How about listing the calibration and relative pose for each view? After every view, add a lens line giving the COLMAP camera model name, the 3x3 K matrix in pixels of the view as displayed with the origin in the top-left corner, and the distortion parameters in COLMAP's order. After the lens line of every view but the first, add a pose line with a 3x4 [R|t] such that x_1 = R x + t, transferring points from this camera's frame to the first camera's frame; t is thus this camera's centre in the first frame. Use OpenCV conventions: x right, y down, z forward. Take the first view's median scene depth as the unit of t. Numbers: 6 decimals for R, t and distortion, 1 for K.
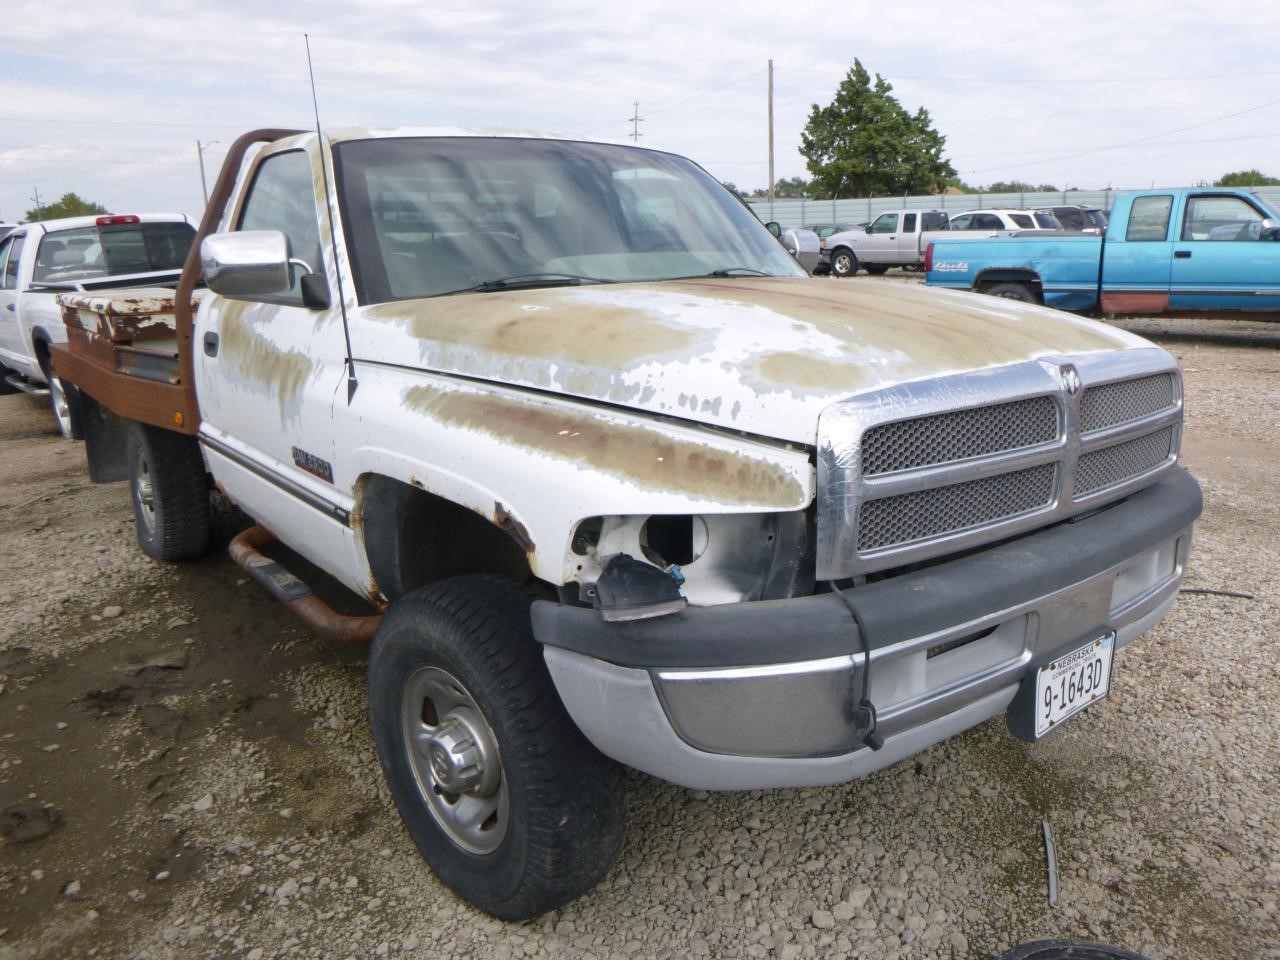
lens RADIAL K [[935.6, 0, 645.2], [0, 935.6, 476.7], [0, 0, 1]] dist [-0.006733, -0.005886]
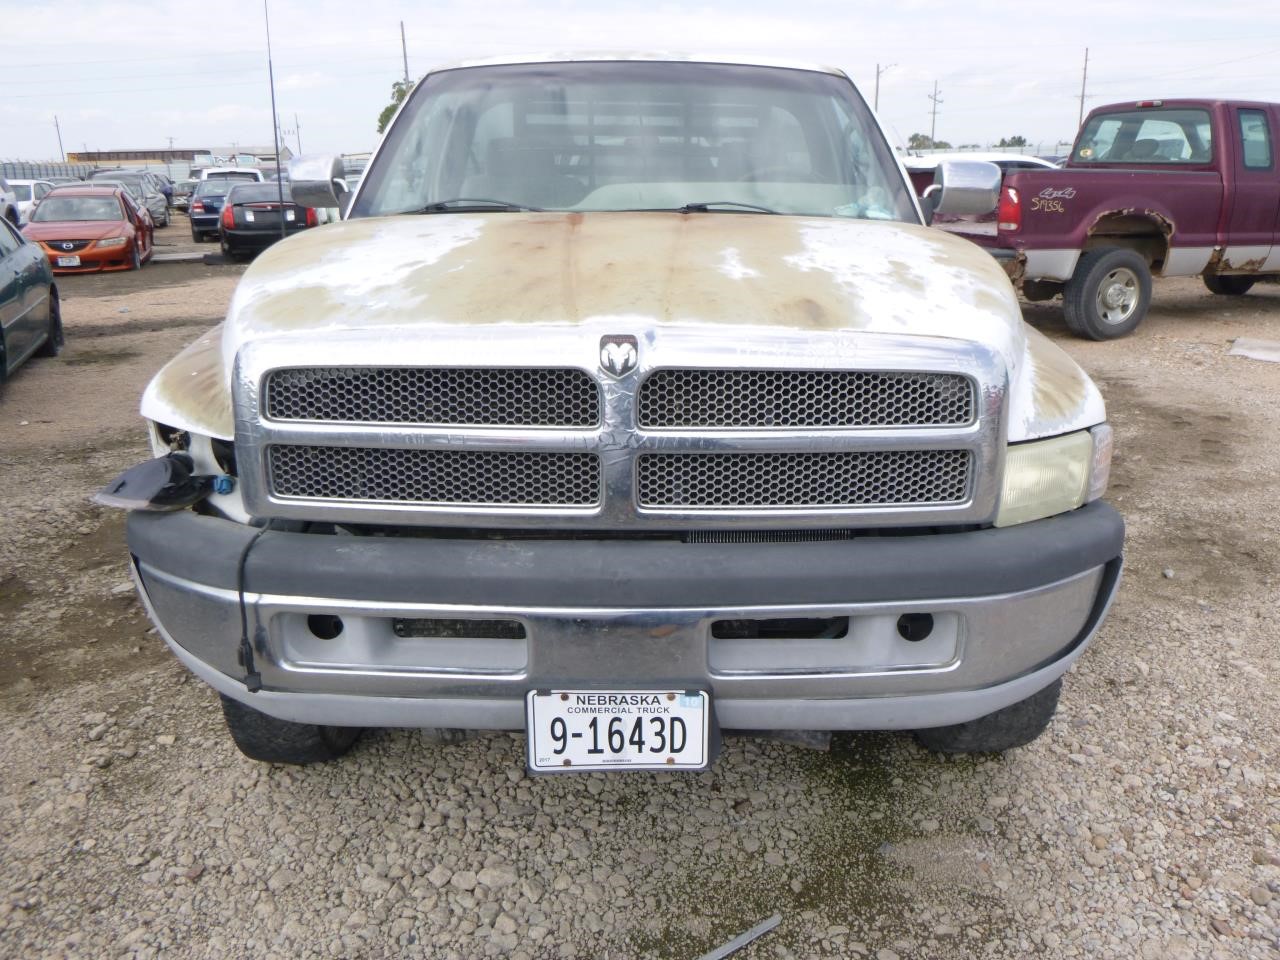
lens RADIAL K [[935.6, 0, 642.2], [0, 935.6, 481.2], [0, 0, 1]] dist [-0.006733, -0.005886]
pose [[0.800842, 0.206103, -0.562293, 0.886929], [-0.163144, 0.978485, 0.126298, -0.096981], [0.576226, -0.009410, 0.817236, 0.349113]]
